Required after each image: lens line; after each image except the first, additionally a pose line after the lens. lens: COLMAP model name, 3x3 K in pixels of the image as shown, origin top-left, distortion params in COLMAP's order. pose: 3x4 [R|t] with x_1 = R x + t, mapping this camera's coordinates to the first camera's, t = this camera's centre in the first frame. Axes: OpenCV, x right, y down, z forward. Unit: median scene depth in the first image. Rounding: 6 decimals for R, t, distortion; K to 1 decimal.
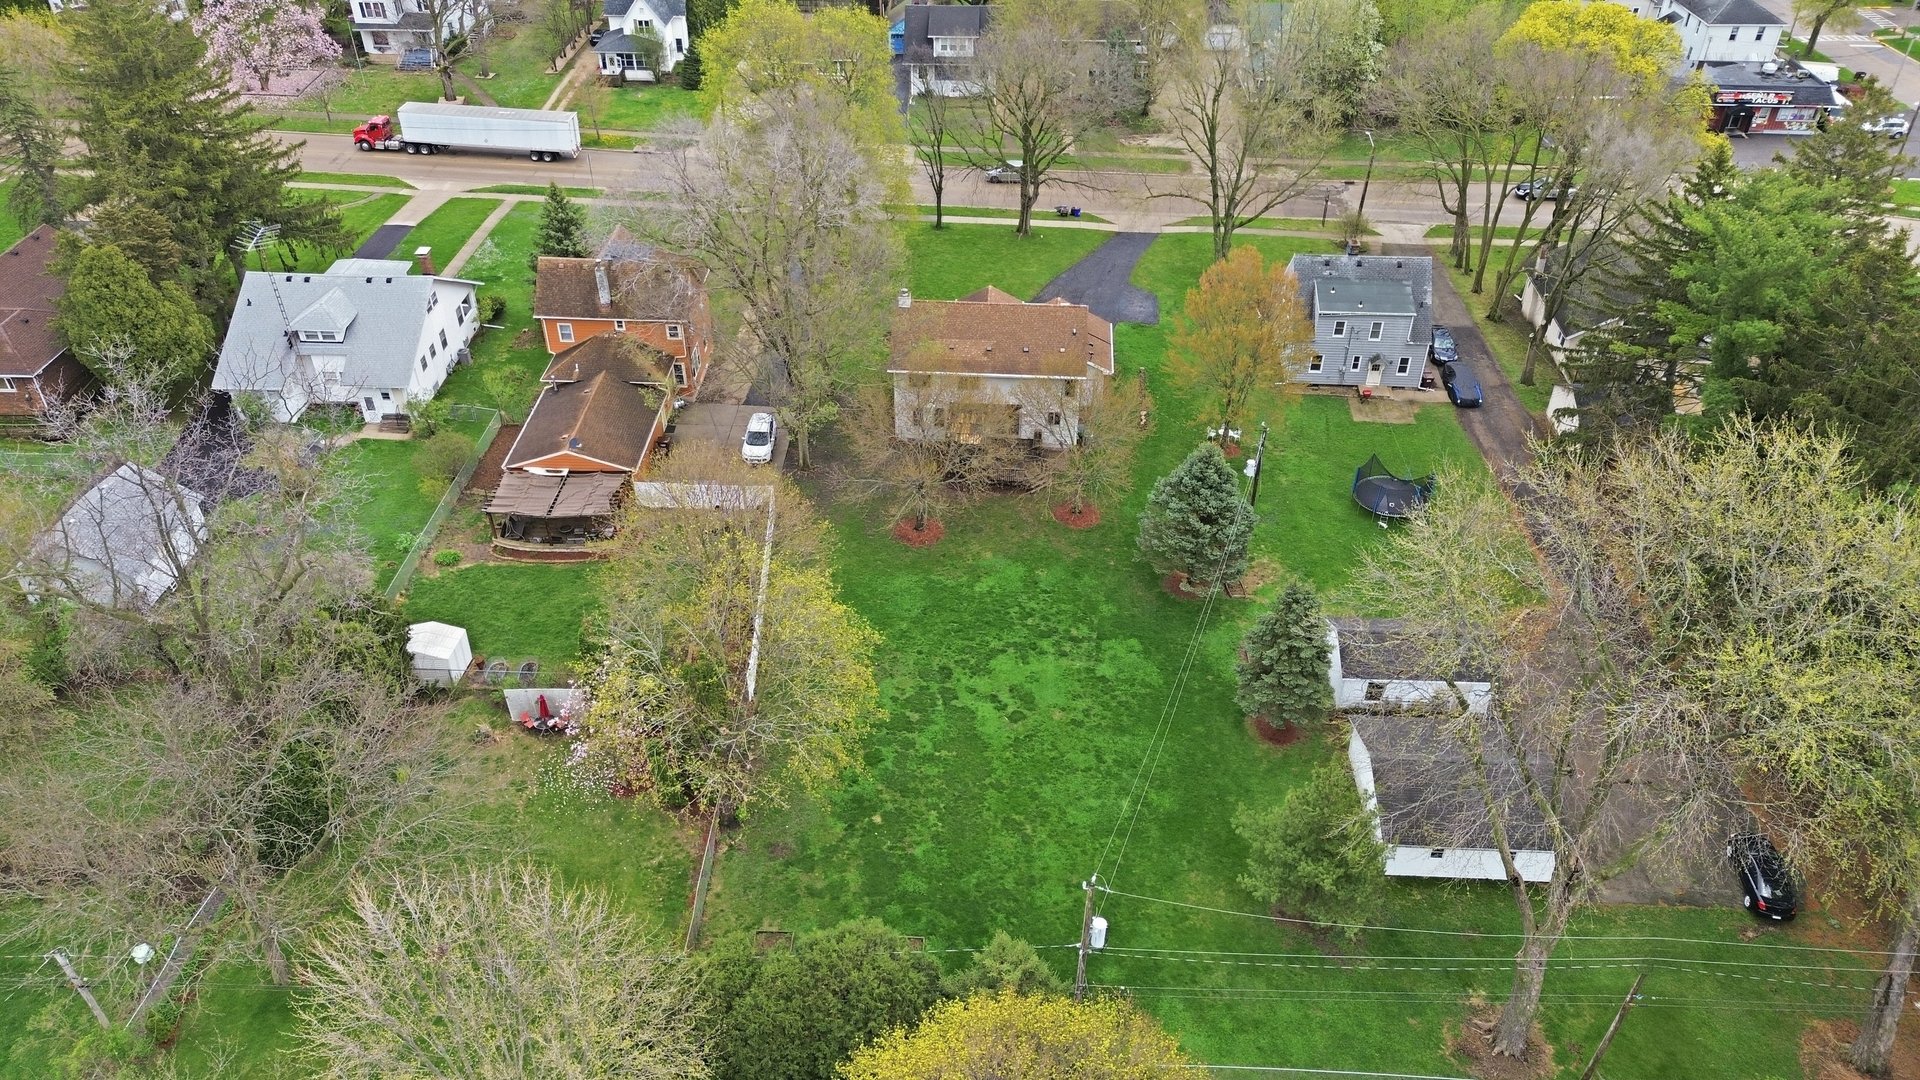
lens RADIAL K [[1428.8, 0, 962.6], [0, 1428.8, 539.7], [0, 0, 1]] dist [0.093834, -0.112206]
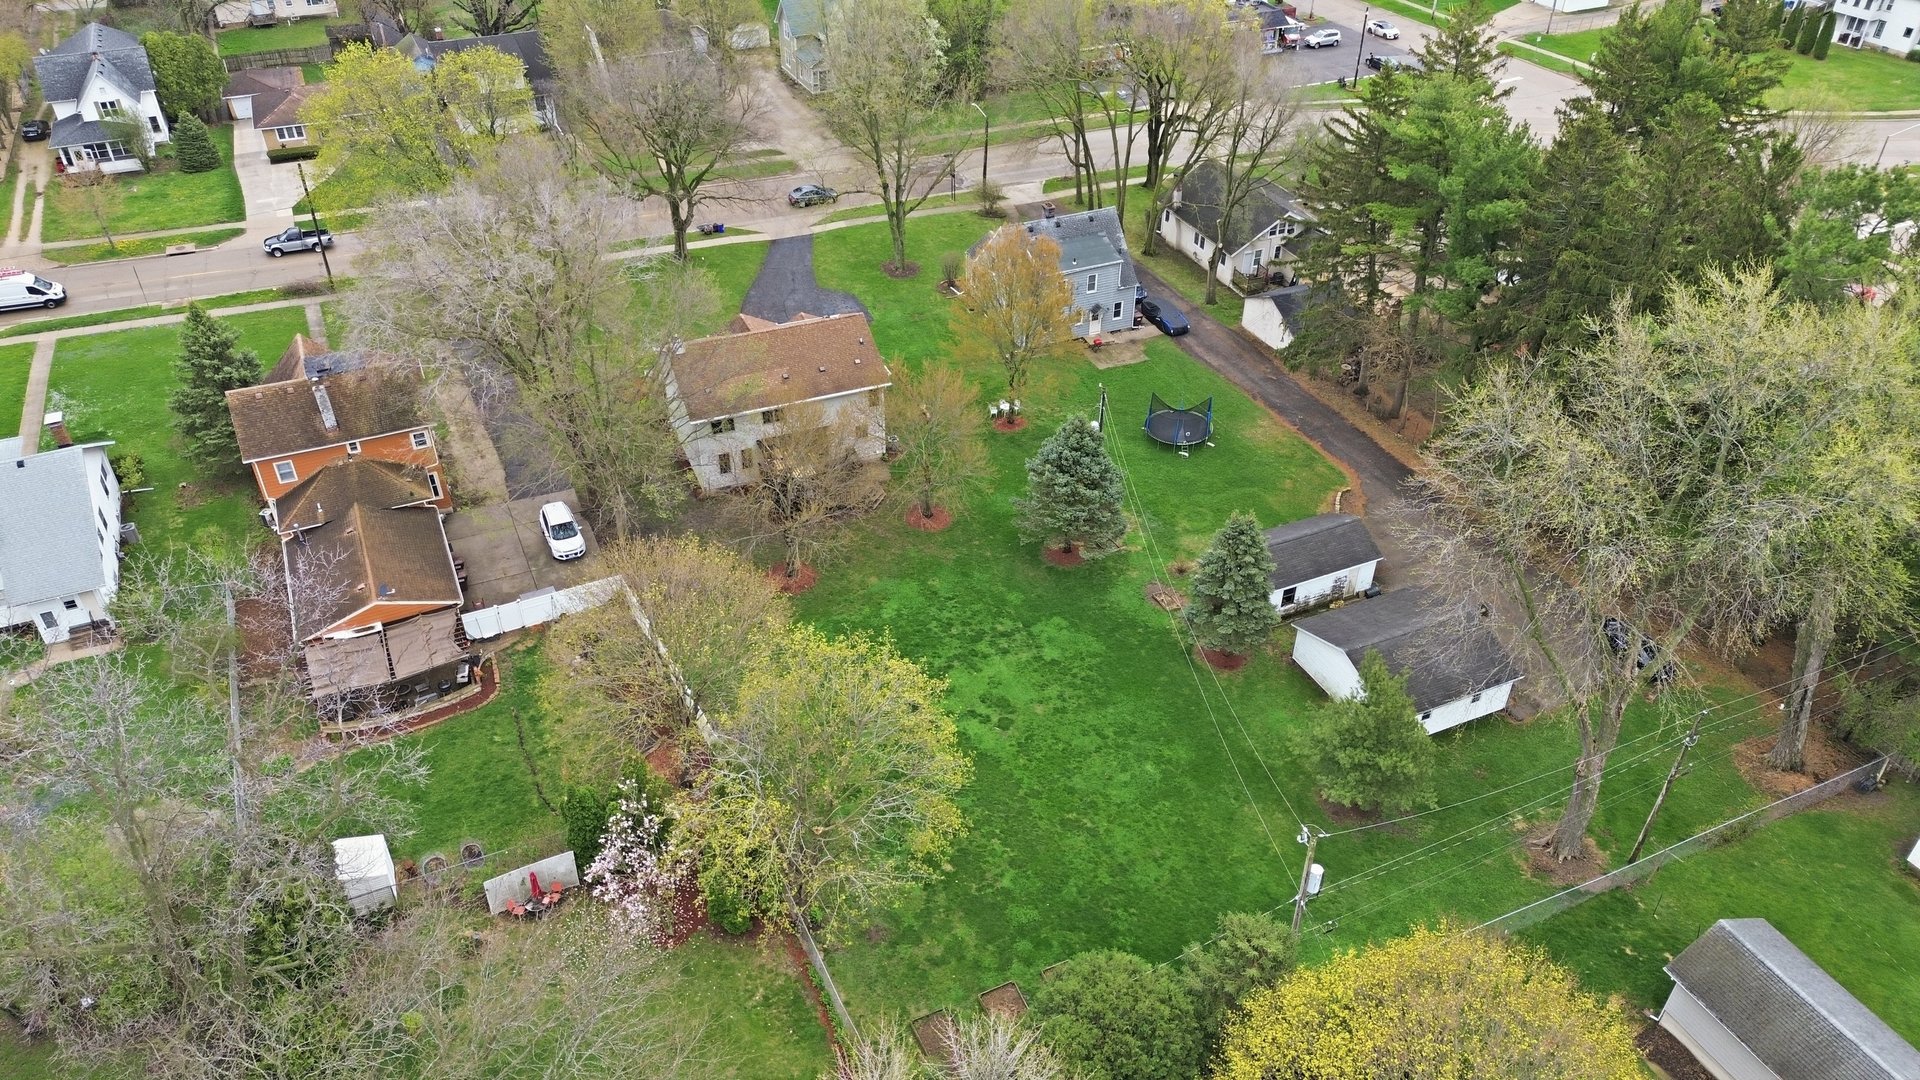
lens RADIAL K [[1428.8, 0, 962.6], [0, 1428.8, 539.7], [0, 0, 1]] dist [0.093834, -0.112206]
pose [[0.884081, -0.265824, 0.384368, -0.254642], [0.264346, 0.962696, 0.057769, -0.048523], [-0.385386, 0.050534, 0.921371, 0.068848]]
